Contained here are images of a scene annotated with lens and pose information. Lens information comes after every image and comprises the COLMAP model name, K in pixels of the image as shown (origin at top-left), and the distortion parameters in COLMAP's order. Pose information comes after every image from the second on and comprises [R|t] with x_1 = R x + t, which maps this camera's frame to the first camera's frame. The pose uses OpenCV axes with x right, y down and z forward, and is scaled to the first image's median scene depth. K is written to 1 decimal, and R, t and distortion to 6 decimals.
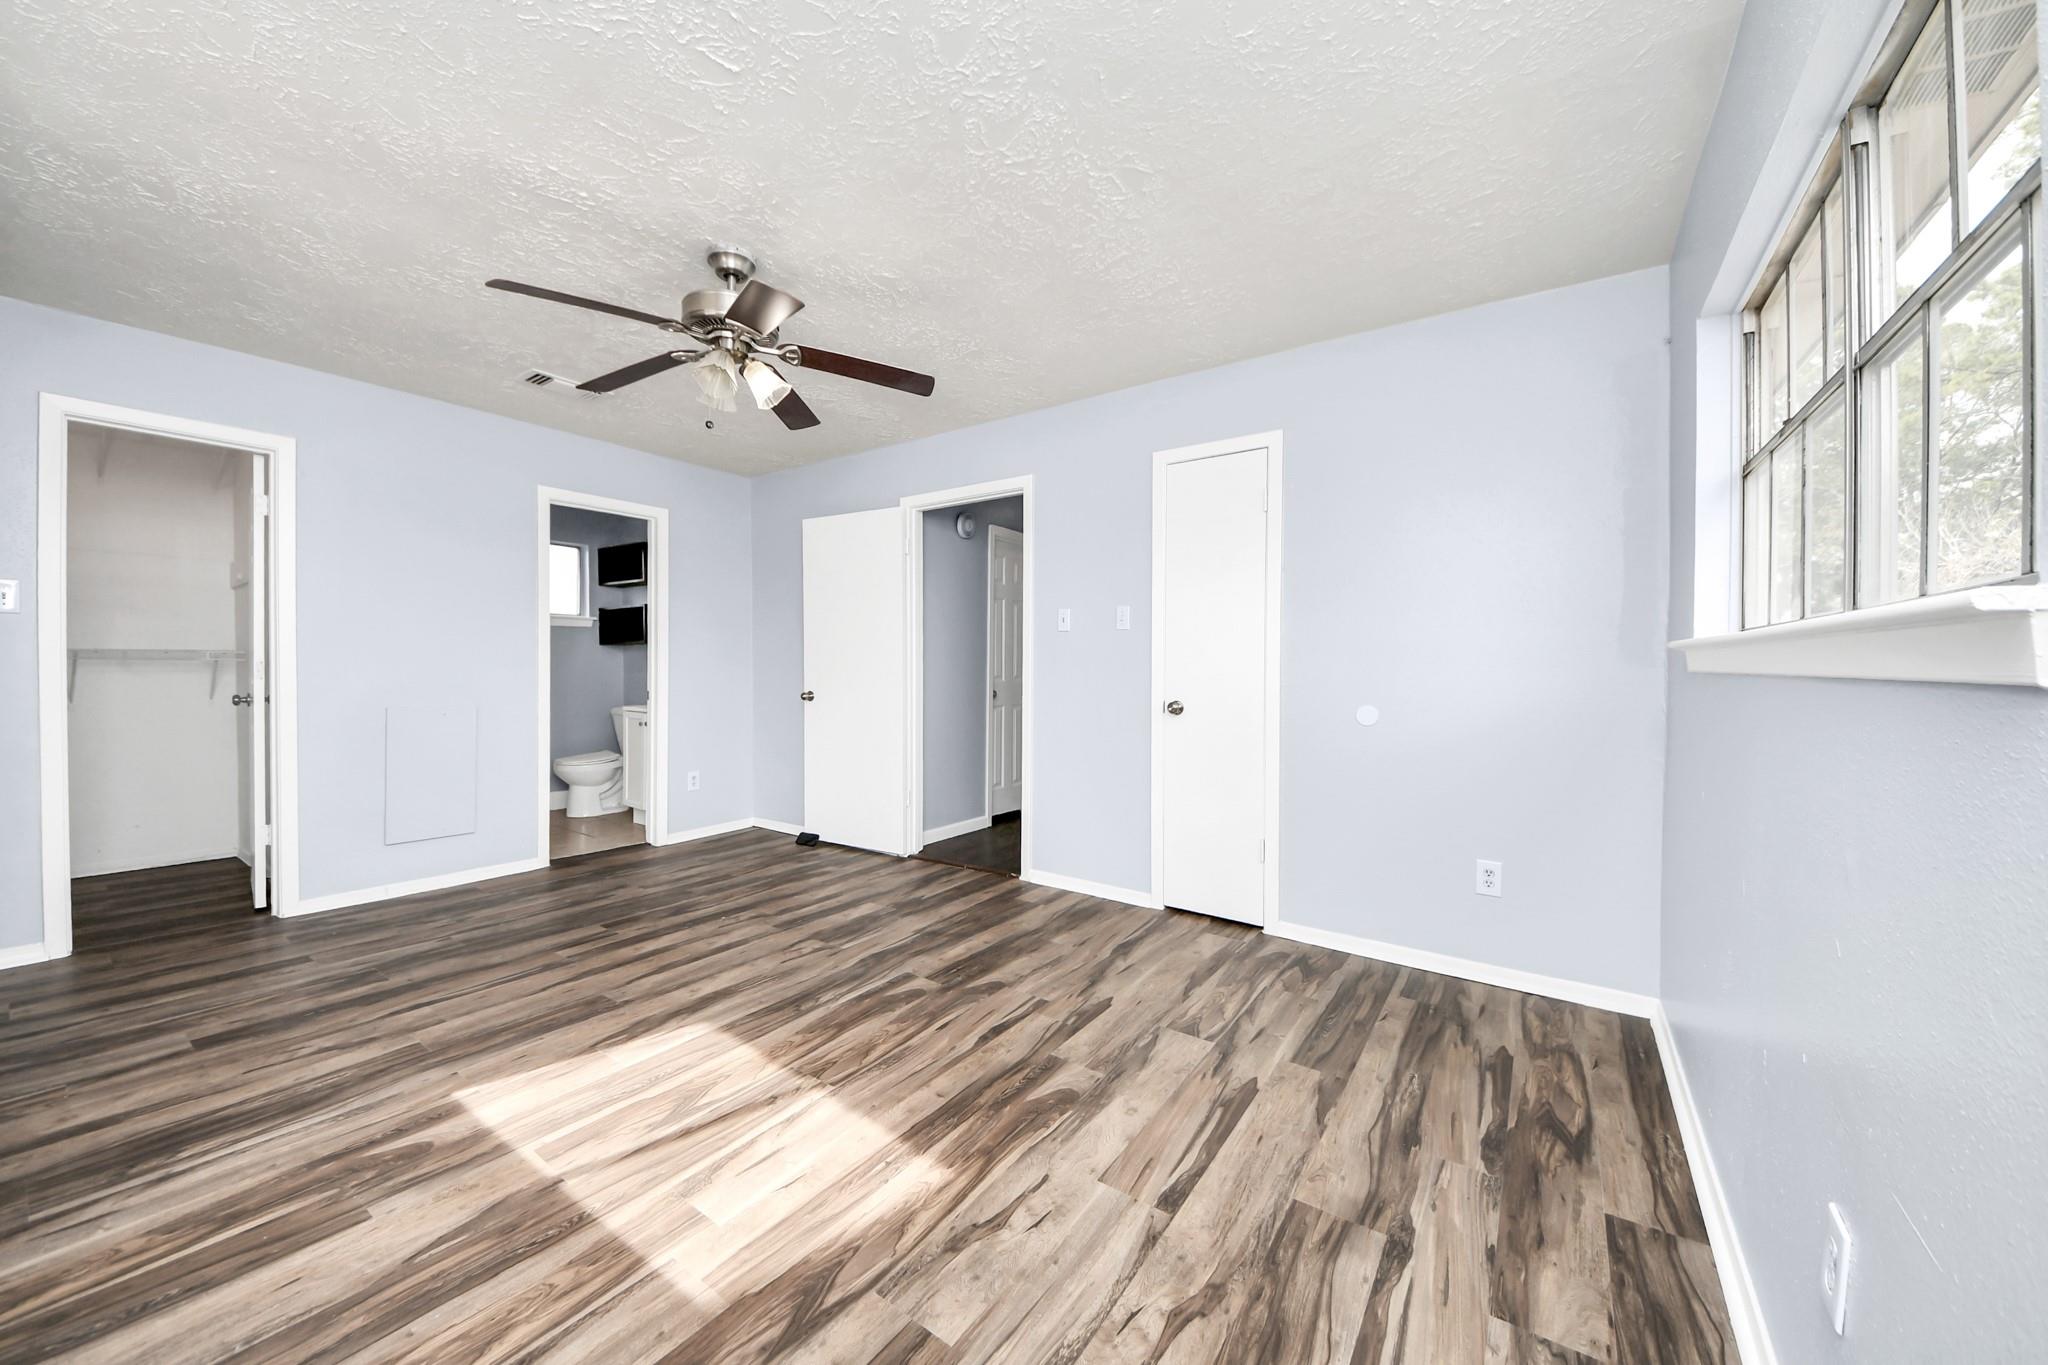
lens RADIAL K [[734.6, 0, 1029.0], [0, 734.6, 681.2], [0, 0, 1]] dist [0.031840, -0.017355]
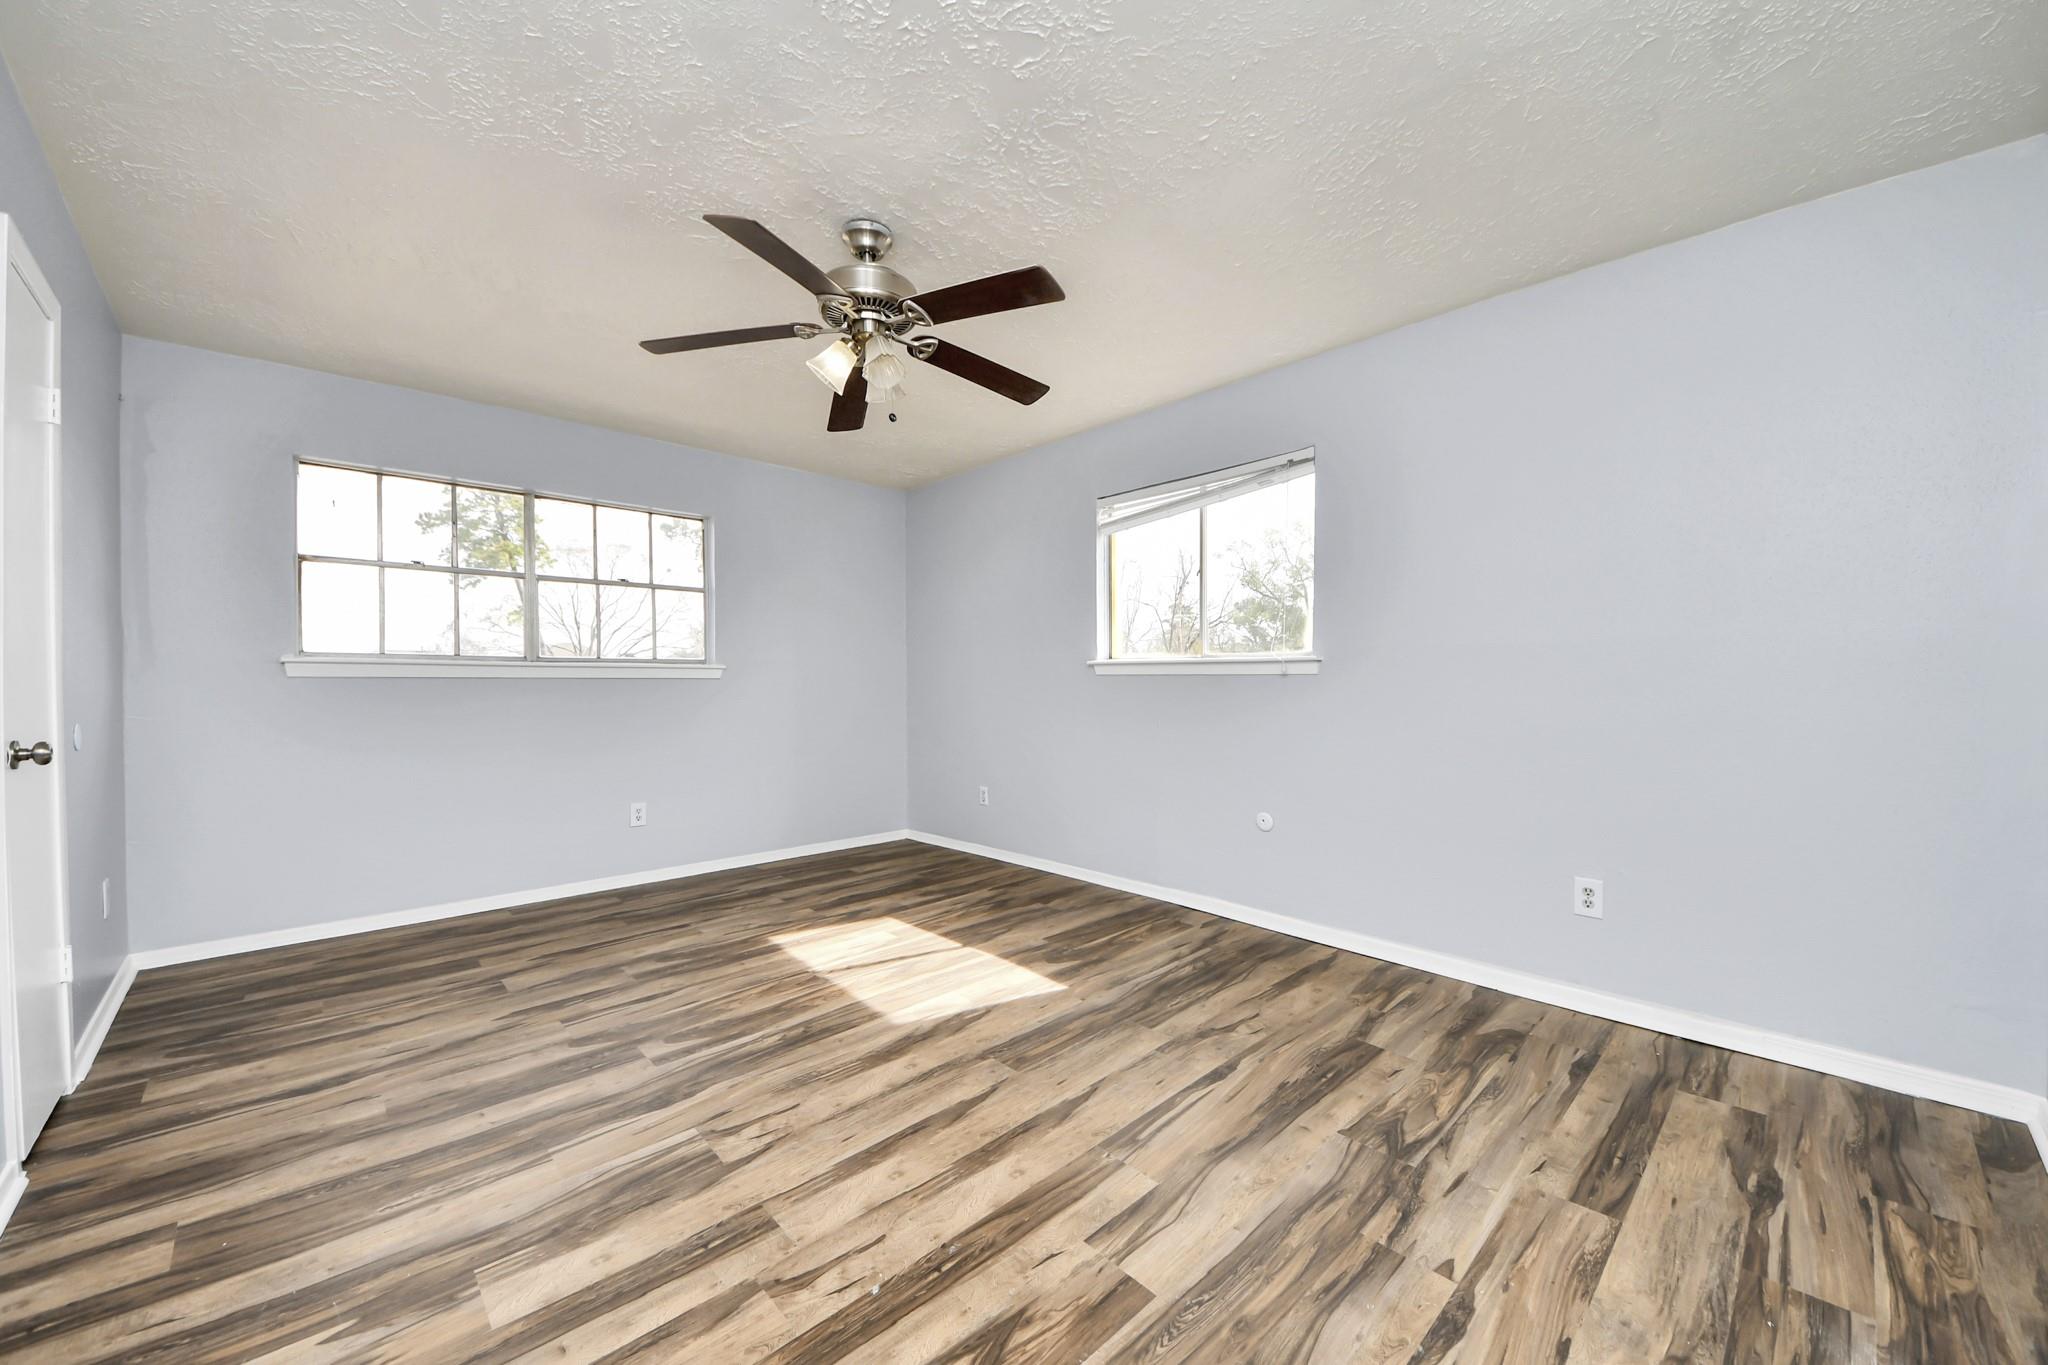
lens RADIAL K [[734.6, 0, 1029.0], [0, 734.6, 681.2], [0, 0, 1]] dist [0.031840, -0.017355]
pose [[-0.979801, -0.003209, 0.199947, -0.851519], [0.002328, 0.999620, 0.027449, -0.035577], [-0.199959, 0.027360, -0.979422, 2.028709]]
